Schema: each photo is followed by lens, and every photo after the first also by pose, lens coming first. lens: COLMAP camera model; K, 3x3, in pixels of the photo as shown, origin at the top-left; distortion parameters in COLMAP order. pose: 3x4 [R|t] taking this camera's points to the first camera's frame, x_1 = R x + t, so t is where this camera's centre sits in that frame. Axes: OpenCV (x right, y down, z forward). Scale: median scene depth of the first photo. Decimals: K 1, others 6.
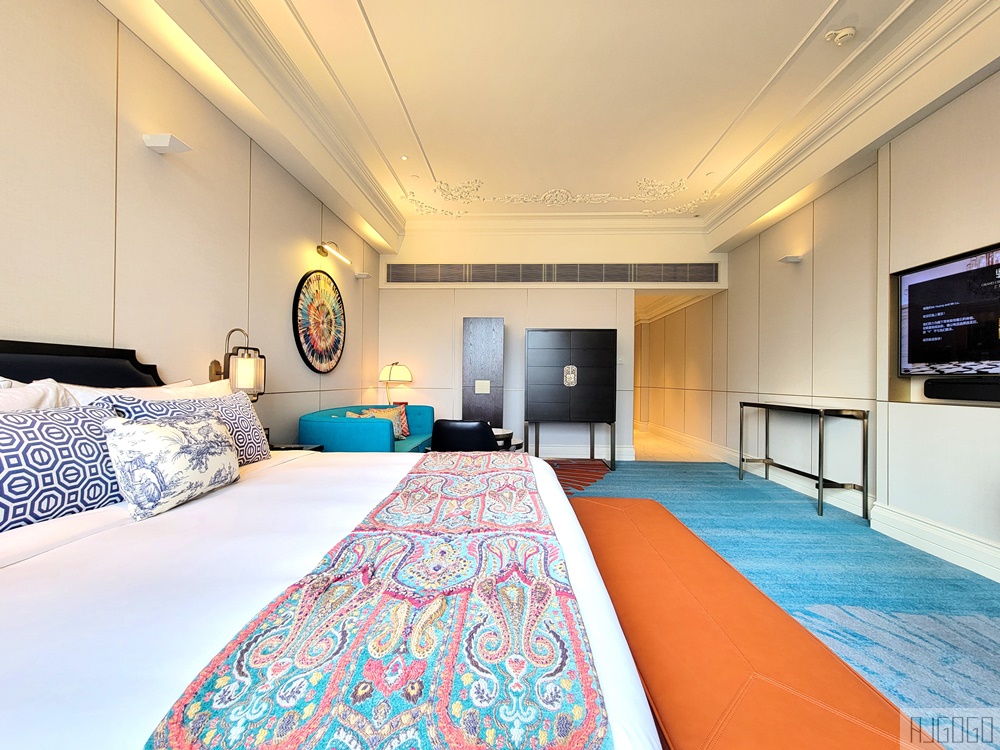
lens RADIAL K [[415.0, 0, 498.1], [0, 415.0, 377.4], [0, 0, 1]] dist [-0.000689, 0.000429]
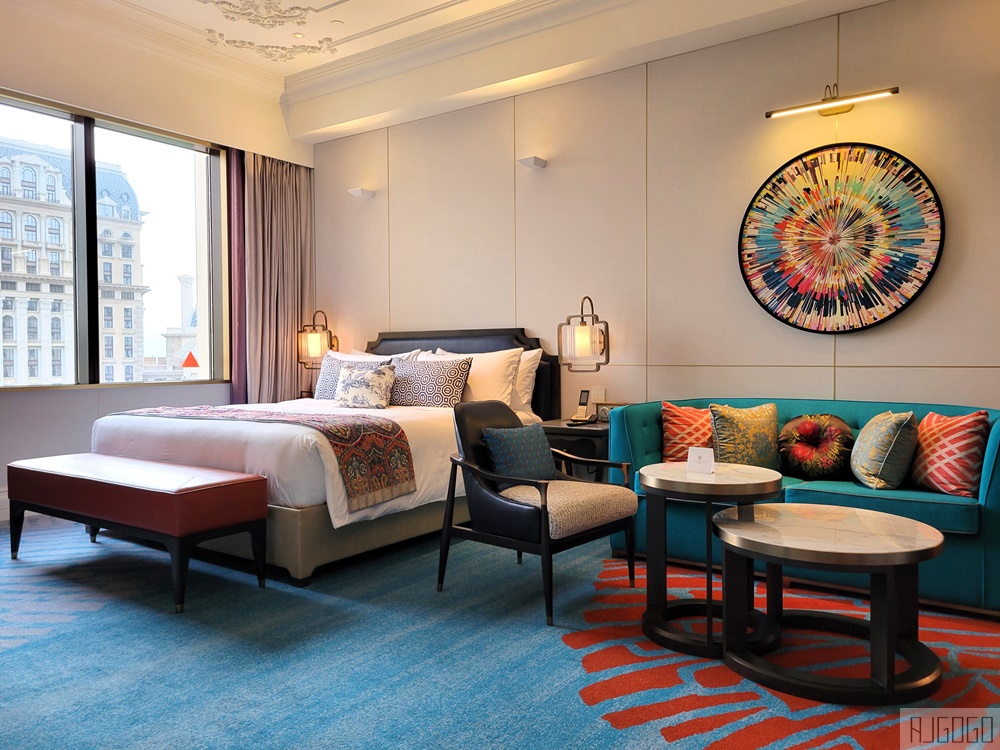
lens RADIAL K [[751.1, 0, 504.9], [0, 751.1, 369.9], [0, 0, 1]] dist [0.067168, -0.043491]
pose [[-0.534445, 0.007294, -0.845172, 0.946428], [0.004024, 0.999973, 0.006085, 0.042712], [0.845193, -0.000149, -0.534461, 1.720418]]
